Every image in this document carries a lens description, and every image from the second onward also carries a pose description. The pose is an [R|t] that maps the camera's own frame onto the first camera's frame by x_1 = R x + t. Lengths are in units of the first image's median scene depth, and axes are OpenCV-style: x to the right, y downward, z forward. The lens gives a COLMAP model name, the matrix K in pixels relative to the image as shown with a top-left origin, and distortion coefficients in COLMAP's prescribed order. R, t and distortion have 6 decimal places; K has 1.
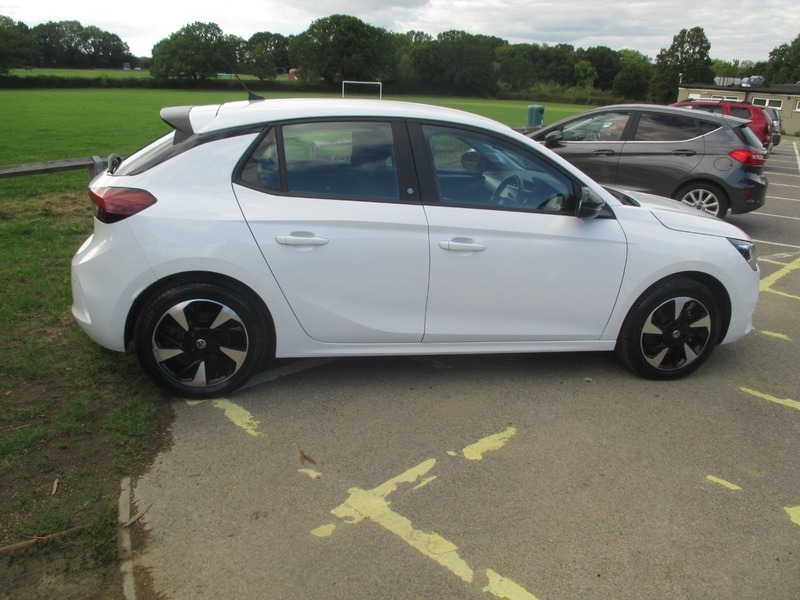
lens RADIAL K [[629.6, 0, 398.8], [0, 629.6, 409.0], [0, 0, 1]] dist [-0.025212, -0.001127]
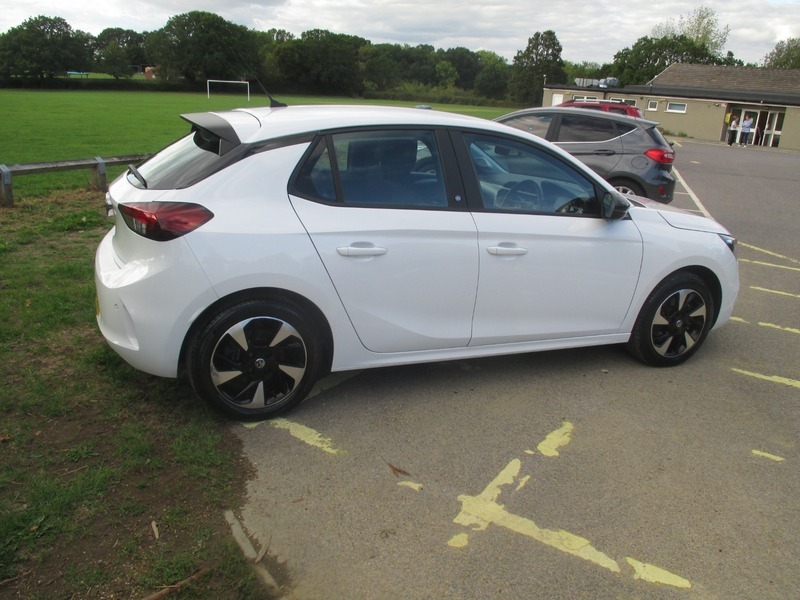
lens RADIAL K [[629.6, 0, 398.8], [0, 629.6, 409.0], [0, 0, 1]] dist [-0.025212, -0.001127]
pose [[0.980587, -0.083157, 0.177579, -0.026264], [0.082950, 0.996517, 0.008600, -0.002315], [-0.177676, 0.006297, 0.984069, 0.001847]]
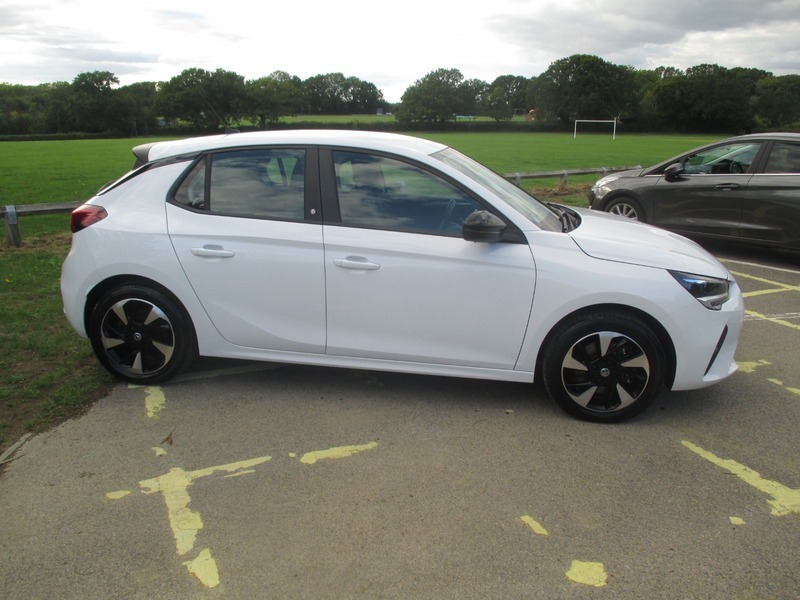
lens RADIAL K [[634.9, 0, 397.9], [0, 634.9, 415.5], [0, 0, 1]] dist [-0.026587, -0.000883]
pose [[0.938469, 0.117830, -0.324643, 0.050892], [-0.133281, 0.990745, -0.025693, 0.000763], [0.318611, 0.067381, 0.945488, 0.003838]]
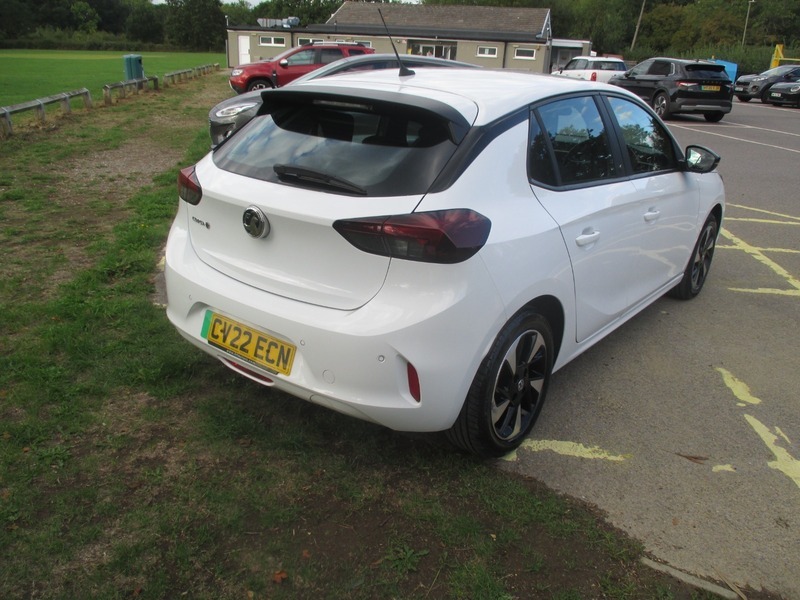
lens RADIAL K [[628.3, 0, 399.3], [0, 628.3, 395.5], [0, 0, 1]] dist [-0.023776, -0.002309]
pose [[0.771584, -0.326284, 0.546074, -0.082350], [0.294472, 0.944124, 0.148044, -0.023960], [-0.563866, 0.046575, 0.824552, 0.038470]]
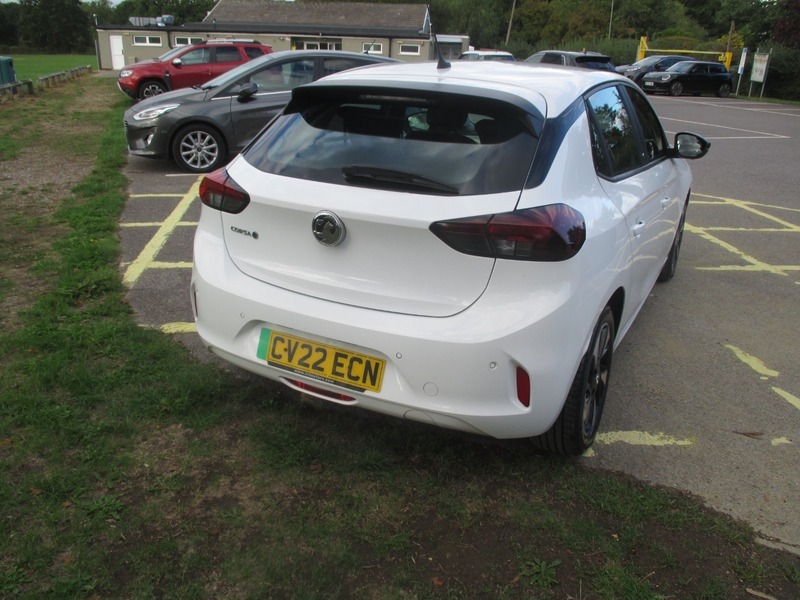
lens RADIAL K [[628.3, 0, 399.3], [0, 628.3, 395.5], [0, 0, 1]] dist [-0.023776, -0.002309]
pose [[0.646379, -0.395594, 0.652457, -0.094047], [0.356033, 0.912677, 0.200653, -0.031259], [-0.674859, 0.102598, 0.730779, 0.054150]]
